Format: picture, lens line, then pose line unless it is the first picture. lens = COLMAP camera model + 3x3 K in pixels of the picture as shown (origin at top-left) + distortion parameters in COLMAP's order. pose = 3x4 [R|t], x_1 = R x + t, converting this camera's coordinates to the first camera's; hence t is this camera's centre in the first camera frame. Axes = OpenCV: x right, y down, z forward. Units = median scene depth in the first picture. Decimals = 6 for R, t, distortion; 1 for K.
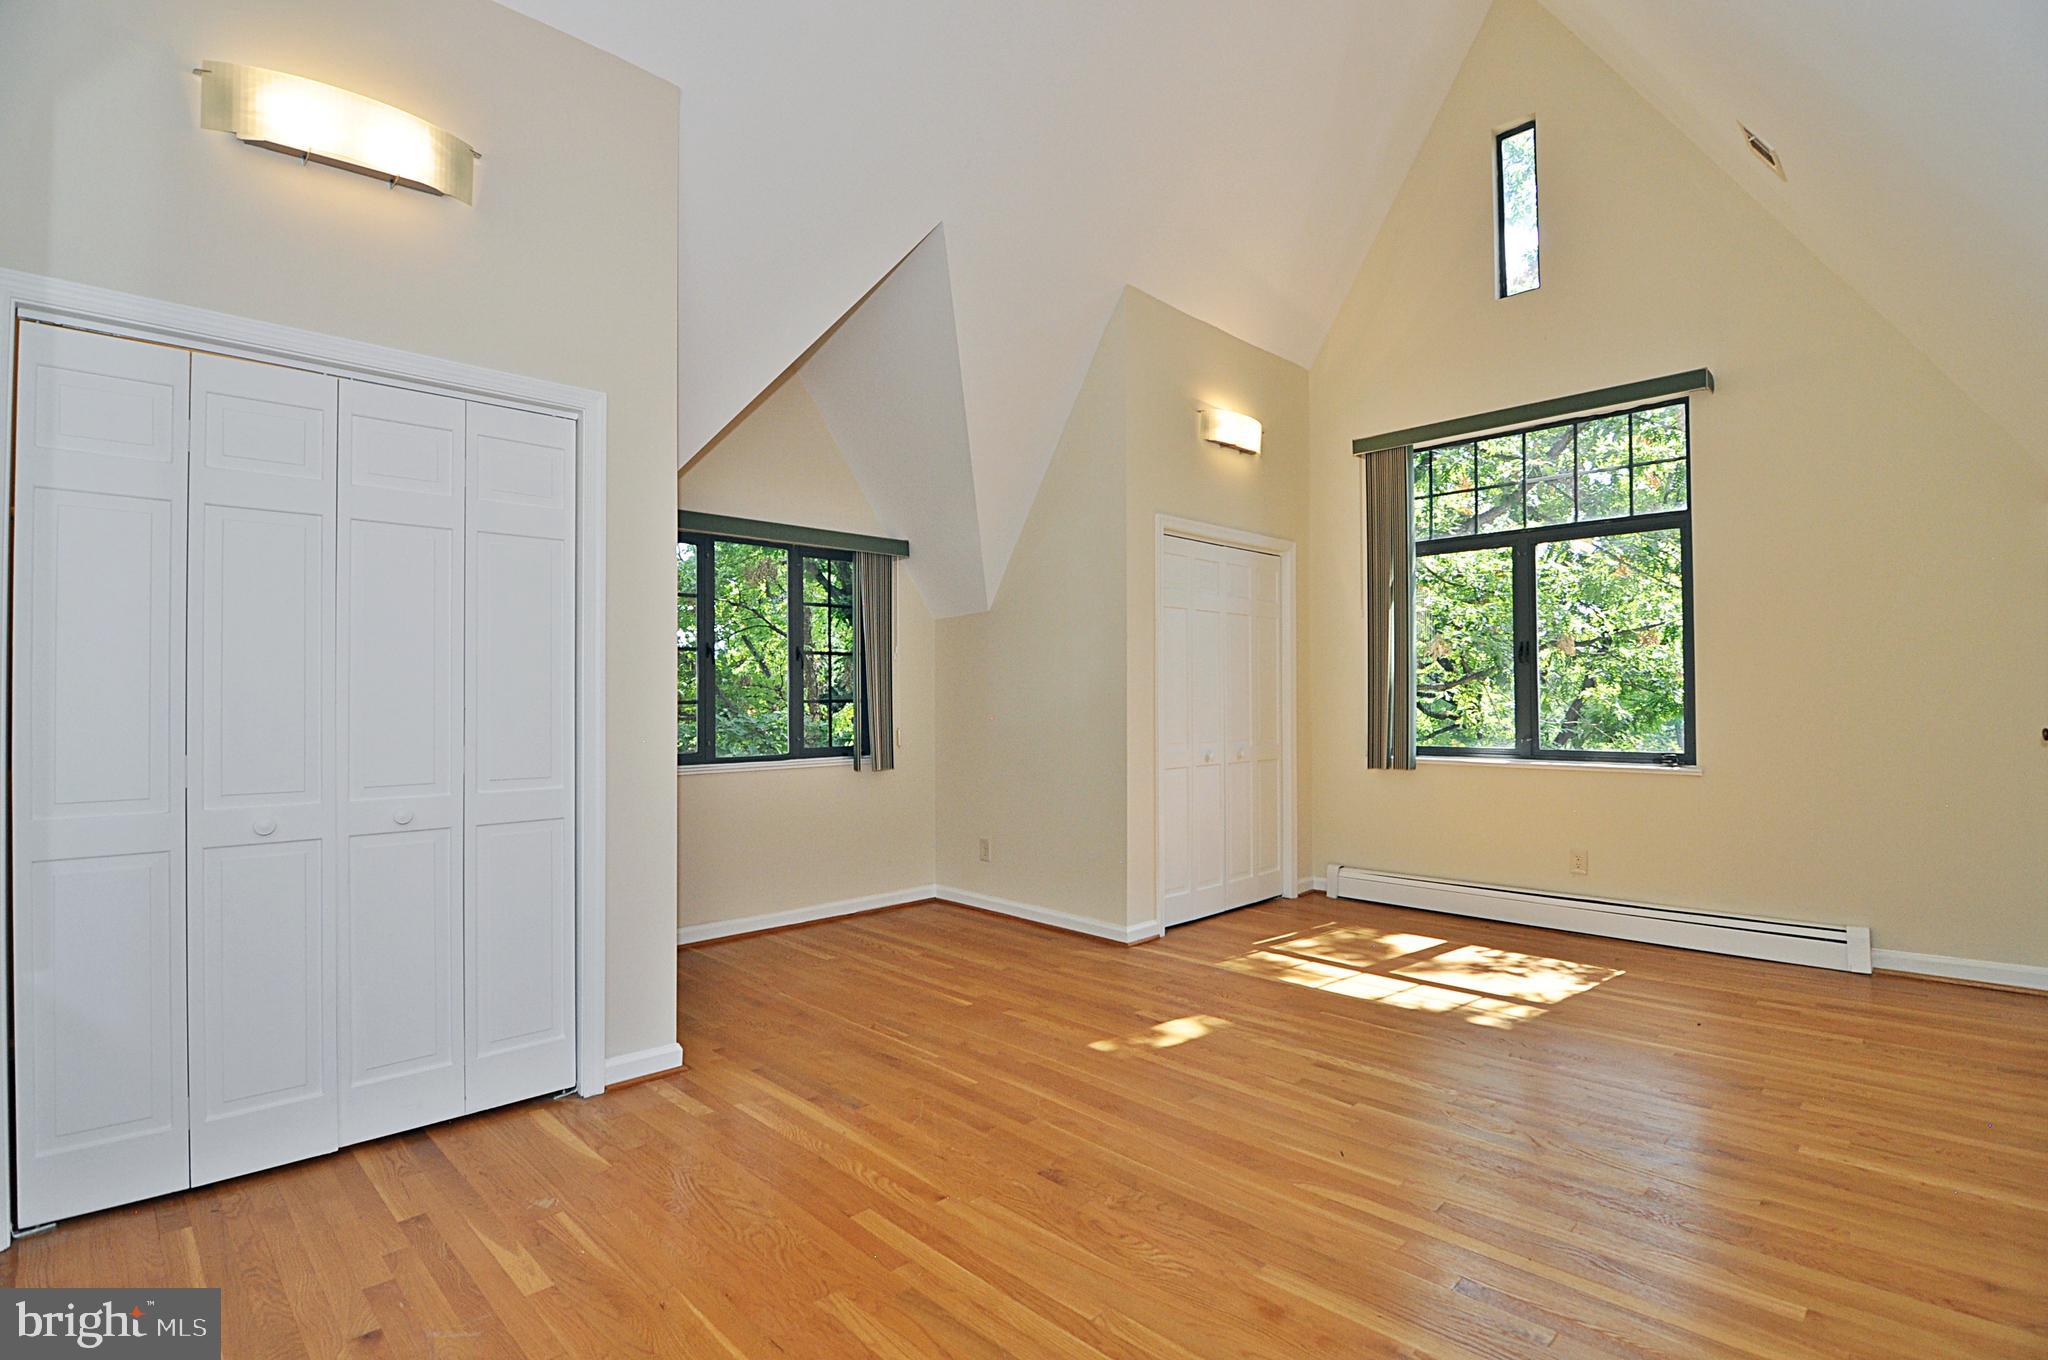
lens RADIAL K [[992.3, 0, 1024.8], [0, 992.3, 685.3], [0, 0, 1]] dist [-0.003765, -0.016451]
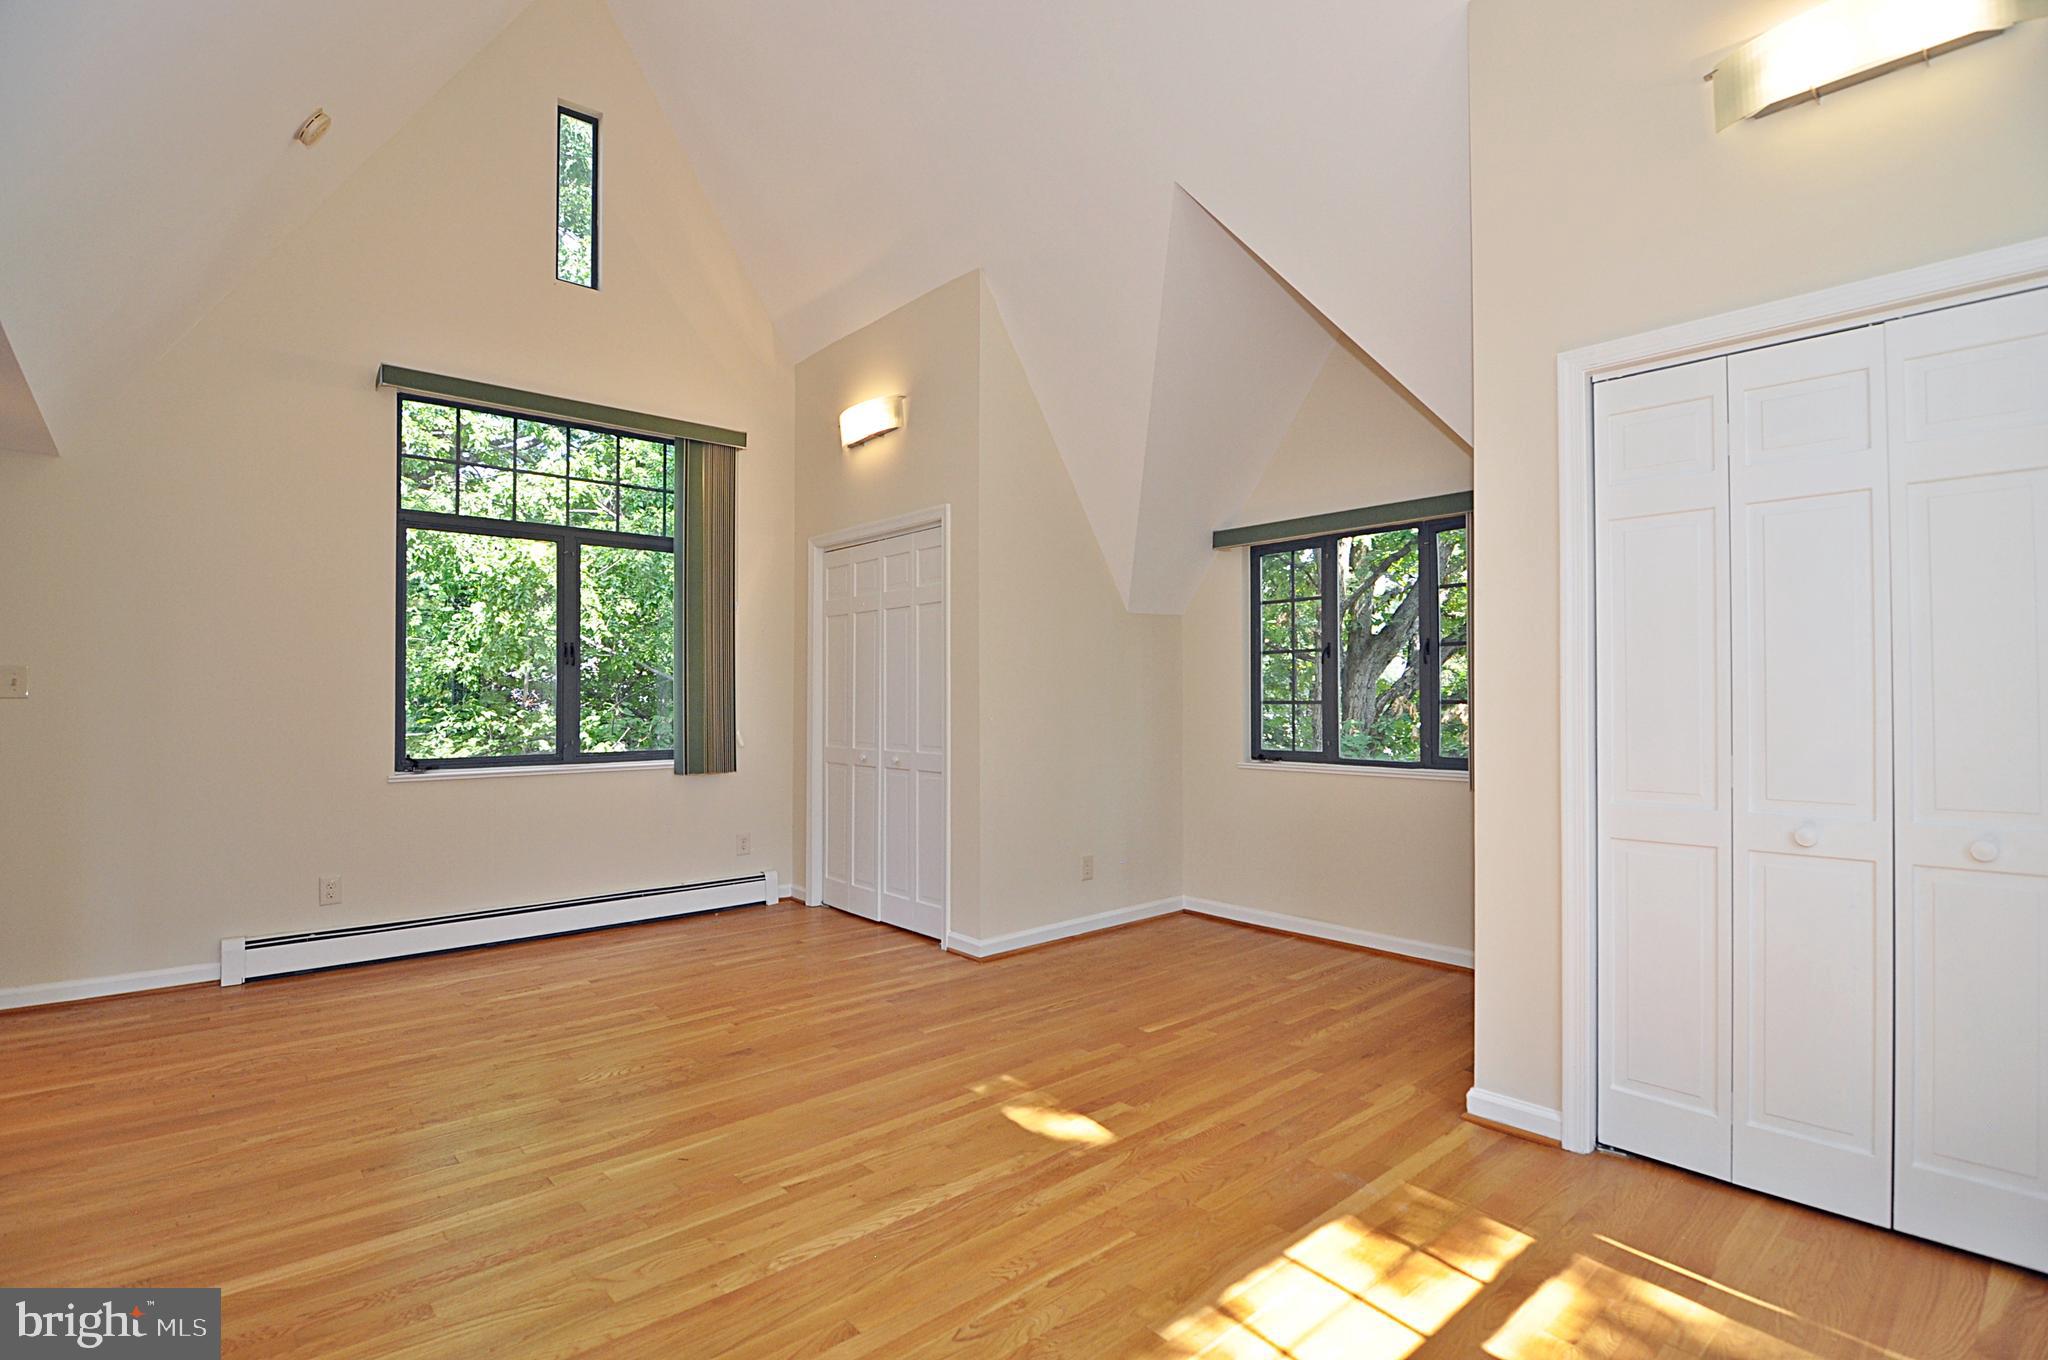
lens RADIAL K [[992.3, 0, 1024.8], [0, 992.3, 685.3], [0, 0, 1]] dist [-0.003765, -0.016451]
pose [[-0.056426, -0.007145, -0.998381, 0.892906], [0.008018, 0.999939, -0.007609, 0.008458], [0.998375, -0.008434, -0.056365, 0.969641]]
